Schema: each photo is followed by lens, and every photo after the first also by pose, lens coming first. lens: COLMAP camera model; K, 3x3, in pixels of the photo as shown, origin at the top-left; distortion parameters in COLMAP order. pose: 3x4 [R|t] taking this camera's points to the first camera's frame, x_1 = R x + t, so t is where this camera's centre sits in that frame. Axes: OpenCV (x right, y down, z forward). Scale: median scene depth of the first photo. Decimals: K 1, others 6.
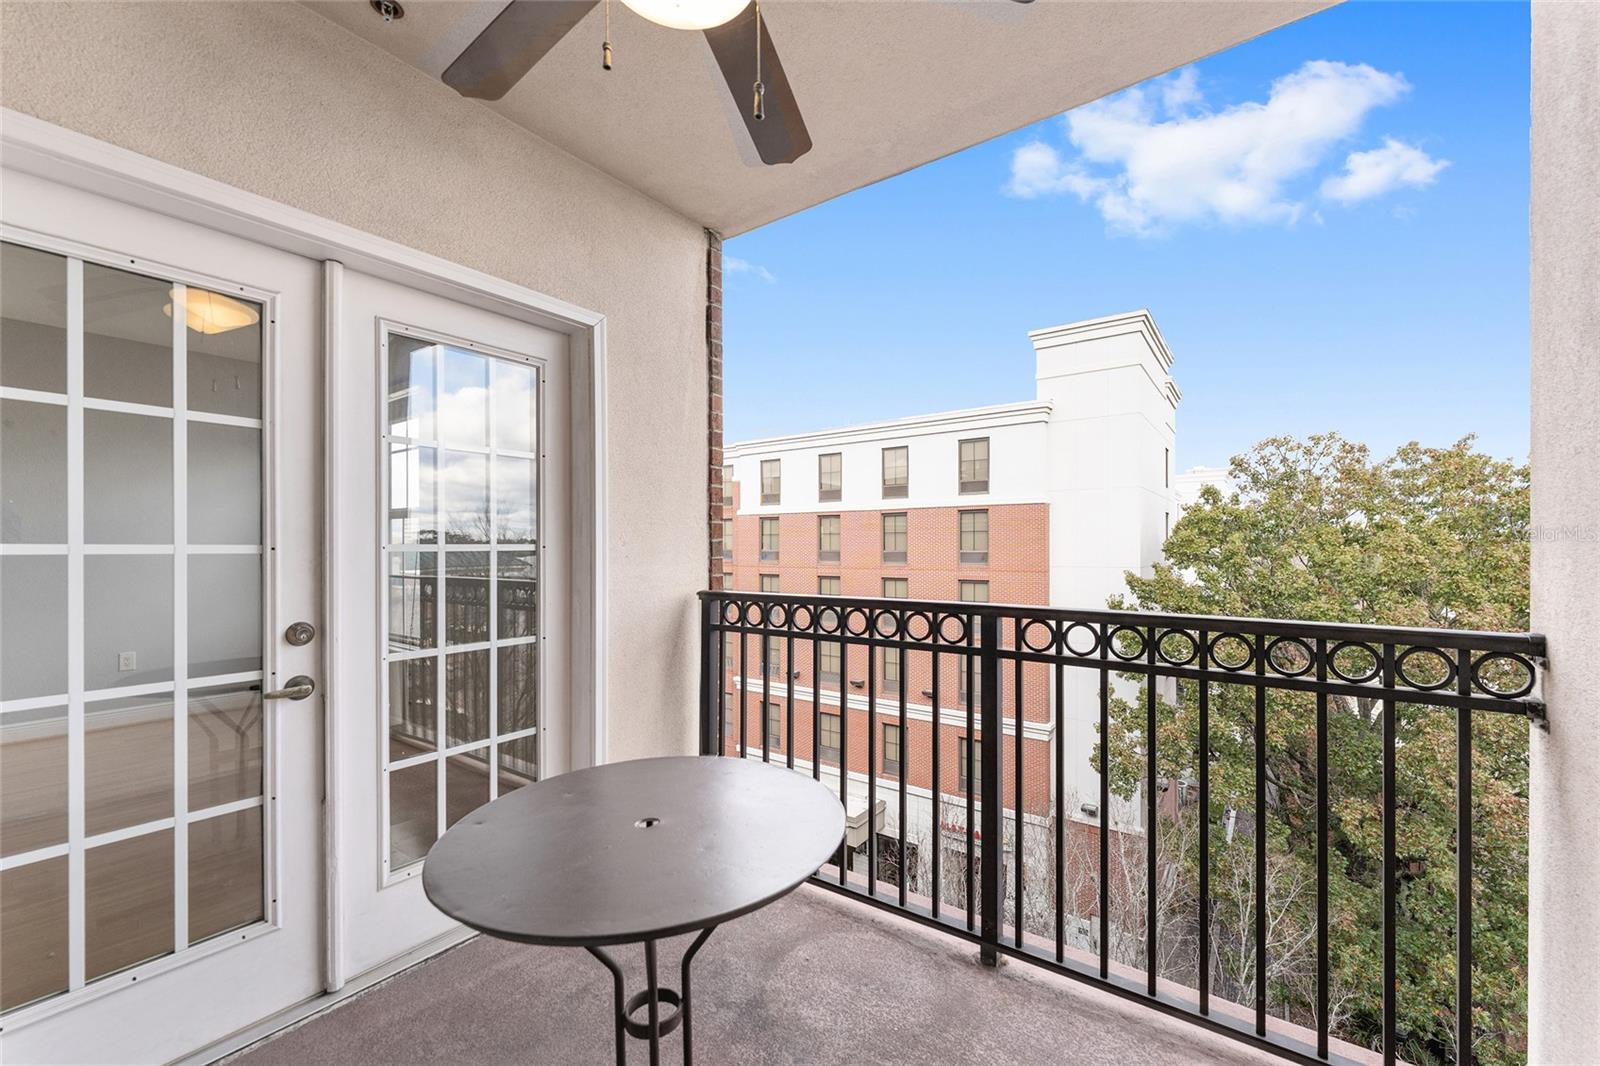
lens RADIAL K [[642.7, 0, 797.1], [0, 642.7, 541.9], [0, 0, 1]] dist [0.000458, -0.000096]
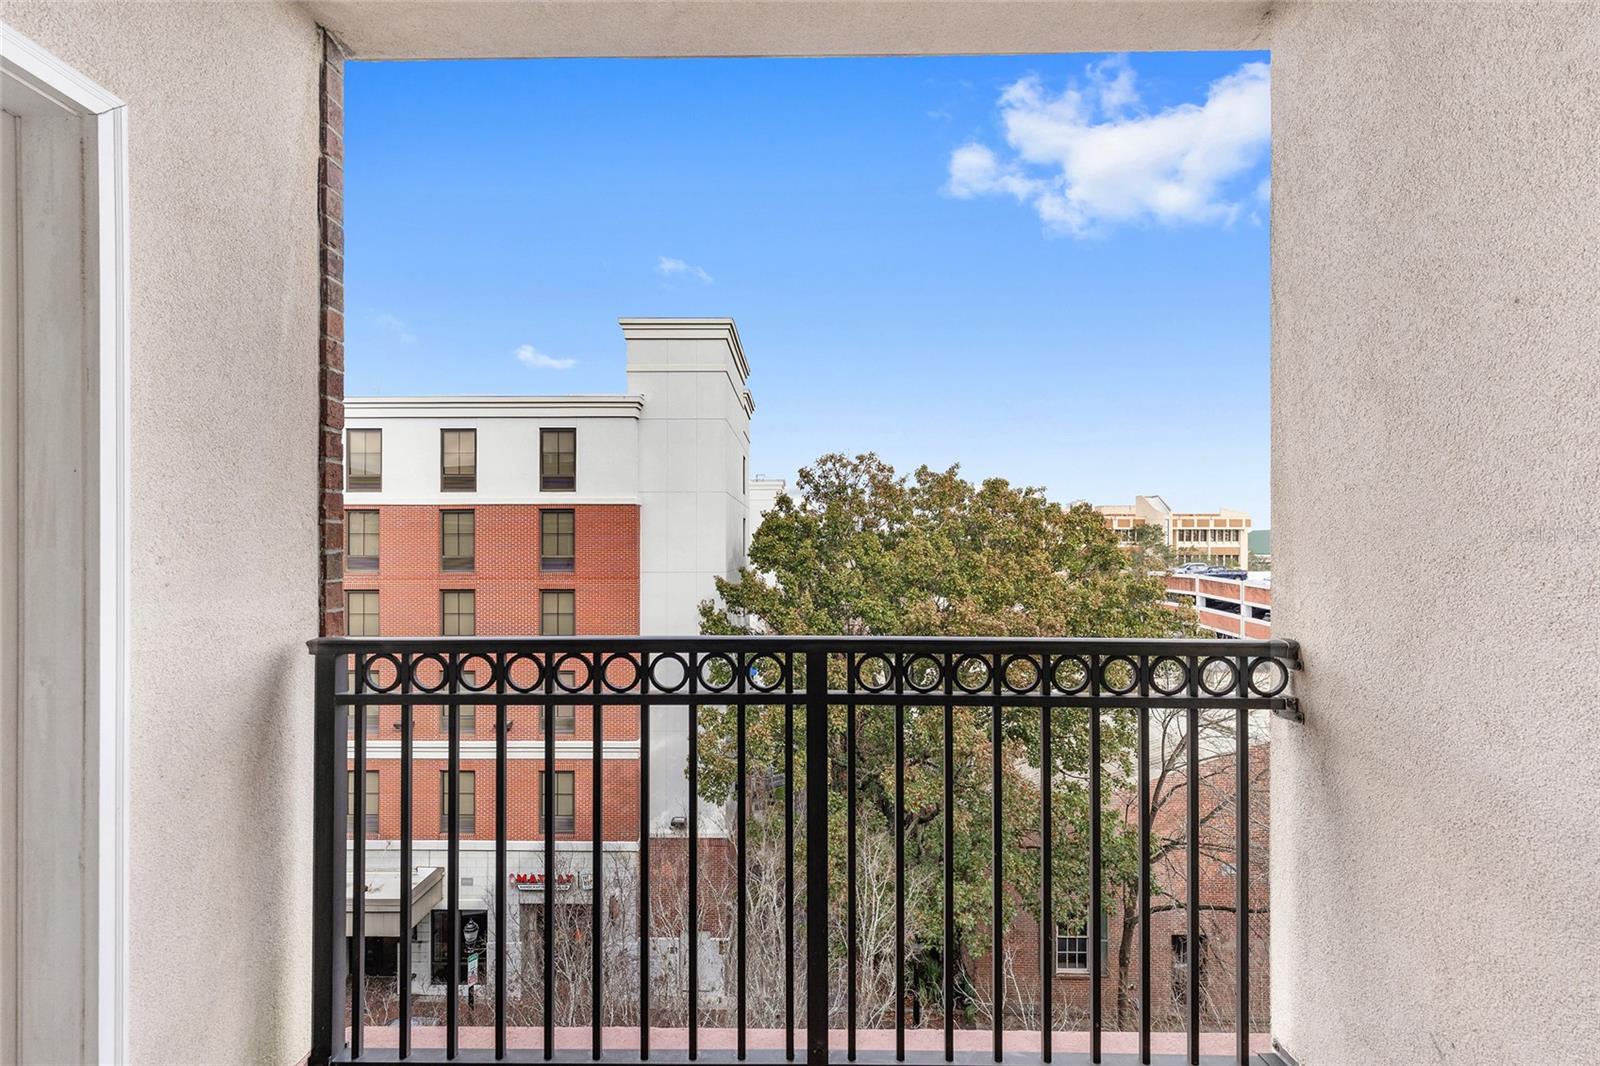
lens RADIAL K [[712.5, 0, 800.0], [0, 712.5, 544.0], [0, 0, 1]] dist [-0.003490, -0.000612]
pose [[0.822467, 0.006372, 0.568778, -0.143426], [-0.005098, 0.999980, -0.003832, -0.009196], [-0.568790, 0.000252, 0.822483, 0.202784]]
